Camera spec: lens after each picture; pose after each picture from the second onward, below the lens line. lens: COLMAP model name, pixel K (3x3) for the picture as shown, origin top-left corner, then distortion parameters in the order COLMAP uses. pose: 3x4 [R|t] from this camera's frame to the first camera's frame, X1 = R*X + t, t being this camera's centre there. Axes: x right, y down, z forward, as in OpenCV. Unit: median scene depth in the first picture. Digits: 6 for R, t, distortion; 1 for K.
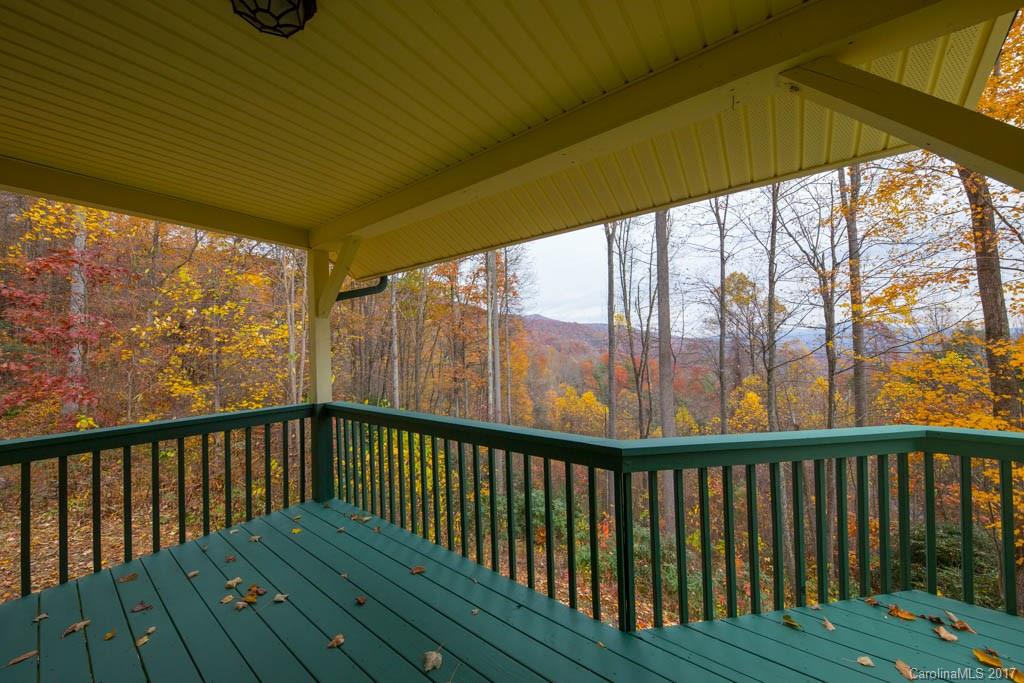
lens RADIAL K [[356.6, 0, 511.0], [0, 356.6, 342.7], [0, 0, 1]] dist [-0.009326, -0.000132]
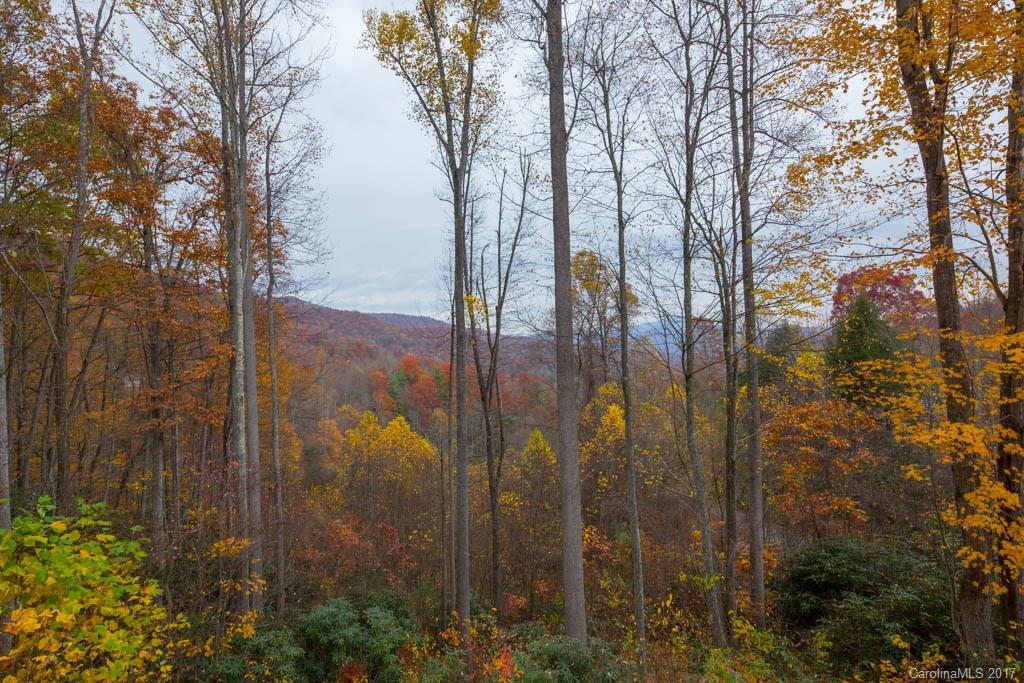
lens RADIAL K [[520.3, 0, 512.9], [0, 520.3, 344.0], [0, 0, 1]] dist [-0.000022, -0.000022]
pose [[0.885772, -0.002710, 0.464112, -0.043345], [0.001322, 0.999994, 0.003317, 0.002816], [-0.464118, -0.002325, 0.885770, 0.097797]]
